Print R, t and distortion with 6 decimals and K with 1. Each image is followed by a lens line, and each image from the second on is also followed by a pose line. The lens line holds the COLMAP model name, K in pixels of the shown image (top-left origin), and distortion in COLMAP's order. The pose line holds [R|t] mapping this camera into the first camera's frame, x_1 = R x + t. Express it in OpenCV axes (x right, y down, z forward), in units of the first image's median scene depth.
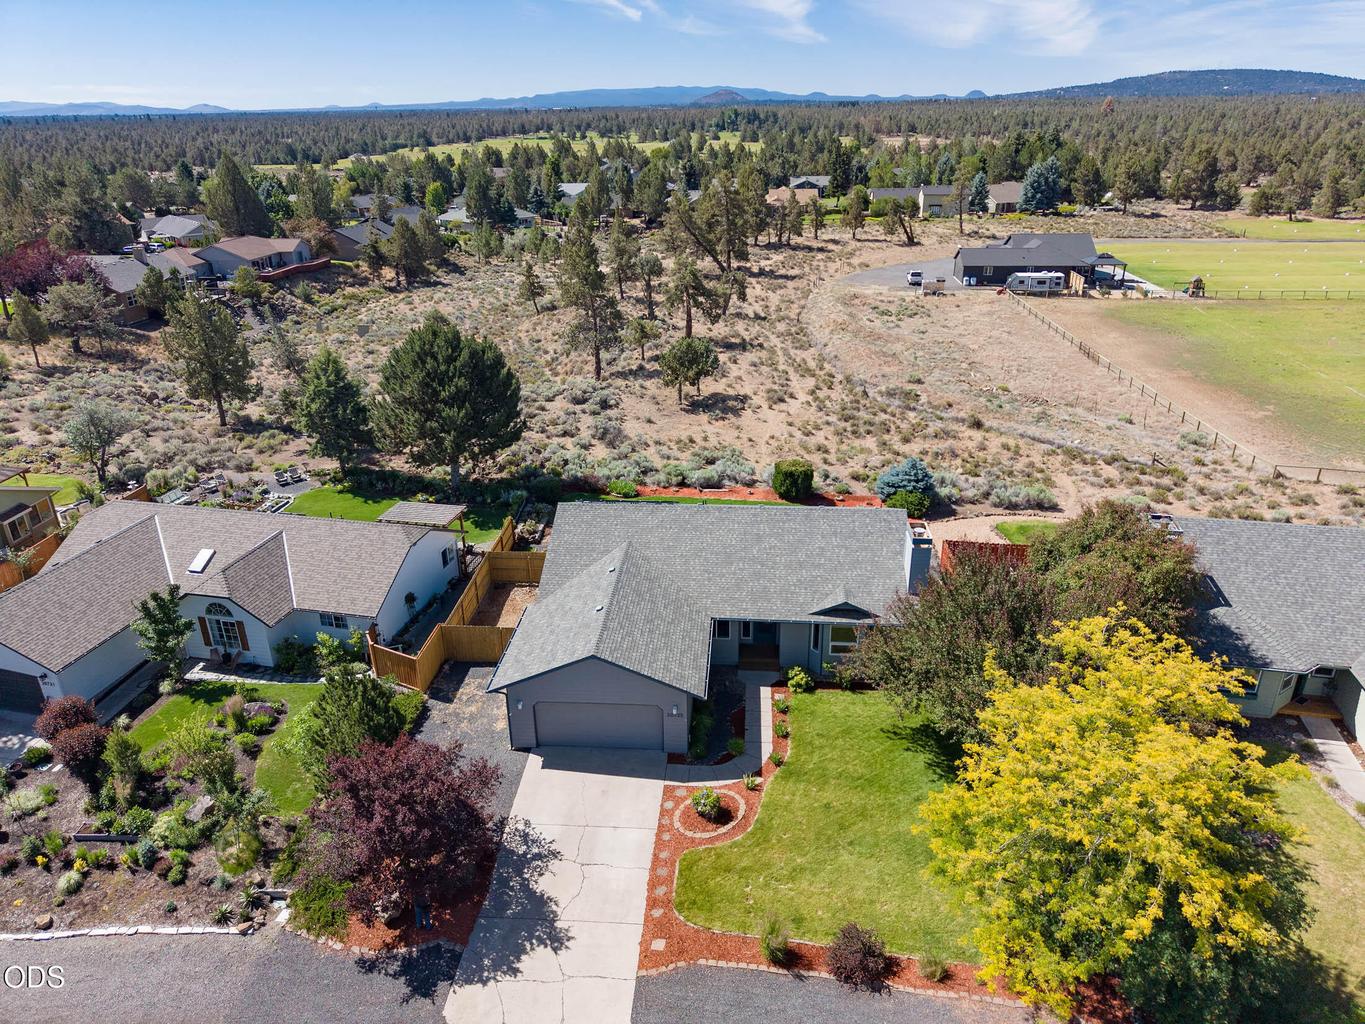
lens RADIAL K [[912.0, 0, 682.5], [0, 912.0, 512.0], [0, 0, 1]] dist [0.026194, -0.023258]
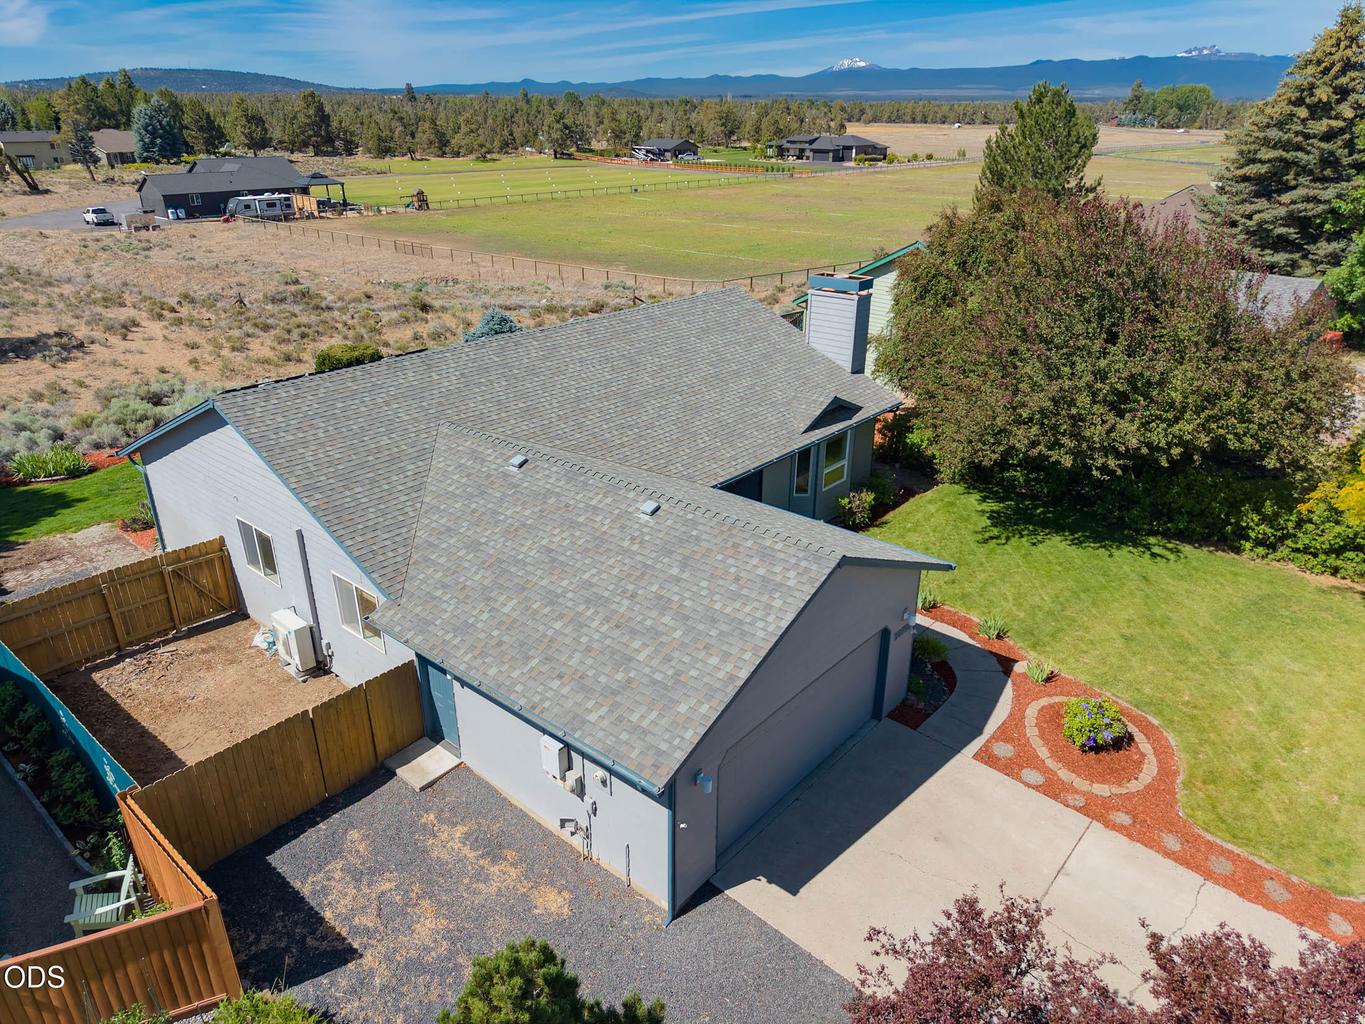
lens RADIAL K [[912.0, 0, 682.5], [0, 912.0, 512.0], [0, 0, 1]] dist [0.026194, -0.023258]
pose [[0.591432, -0.311556, 0.743734, -0.226433], [0.311398, 0.939037, 0.145740, 0.029487], [-0.743801, 0.145402, 0.652395, 0.405836]]
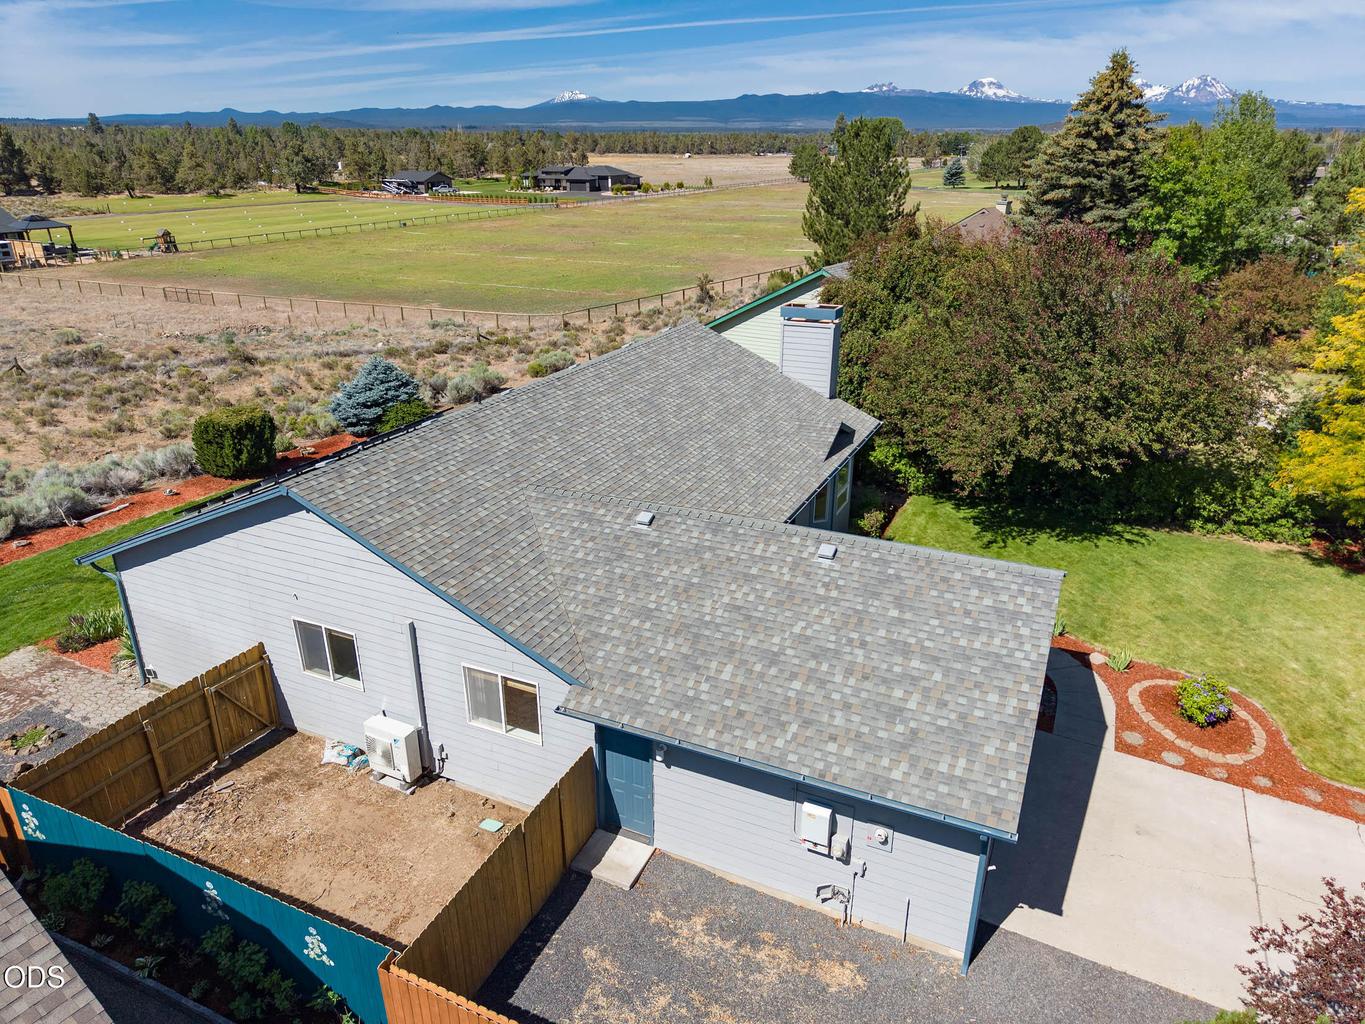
lens RADIAL K [[914.2, 0, 682.5], [0, 914.2, 512.0], [0, 0, 1]] dist [0.017038, -0.014010]
pose [[0.351670, -0.340765, 0.871899, -0.267843], [0.369651, 0.906253, 0.205097, -0.010749], [-0.860050, 0.250172, 0.444665, 0.493822]]
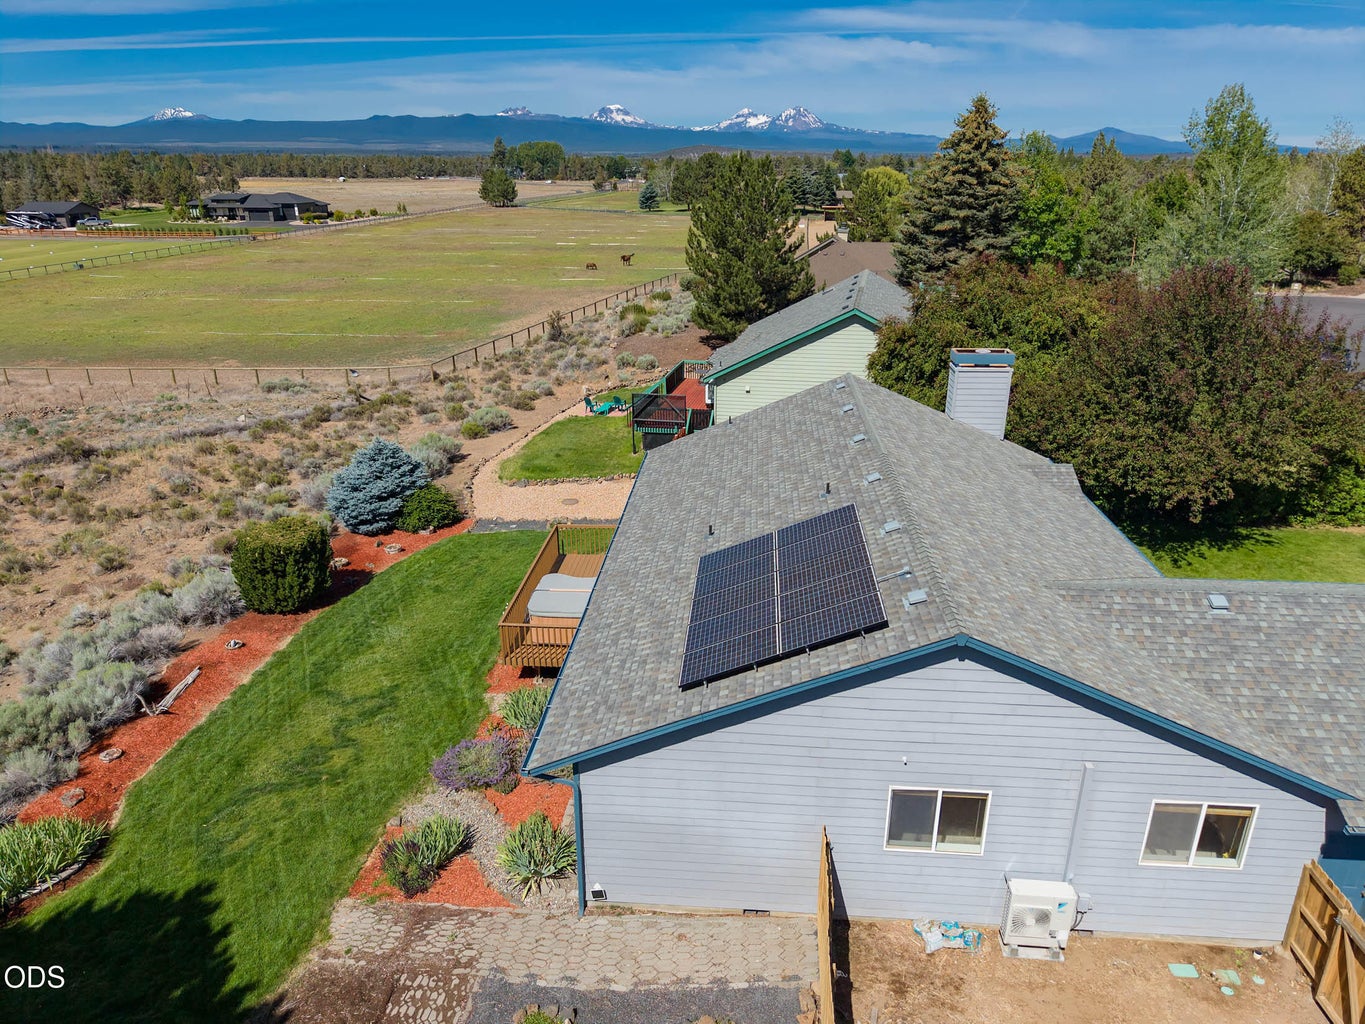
lens RADIAL K [[914.2, 0, 682.5], [0, 914.2, 512.0], [0, 0, 1]] dist [0.017038, -0.014010]
pose [[-0.000997, -0.344934, 0.938626, -0.268955], [0.398839, 0.860603, 0.316685, -0.114785], [-0.917021, 0.374676, 0.136715, 0.705346]]
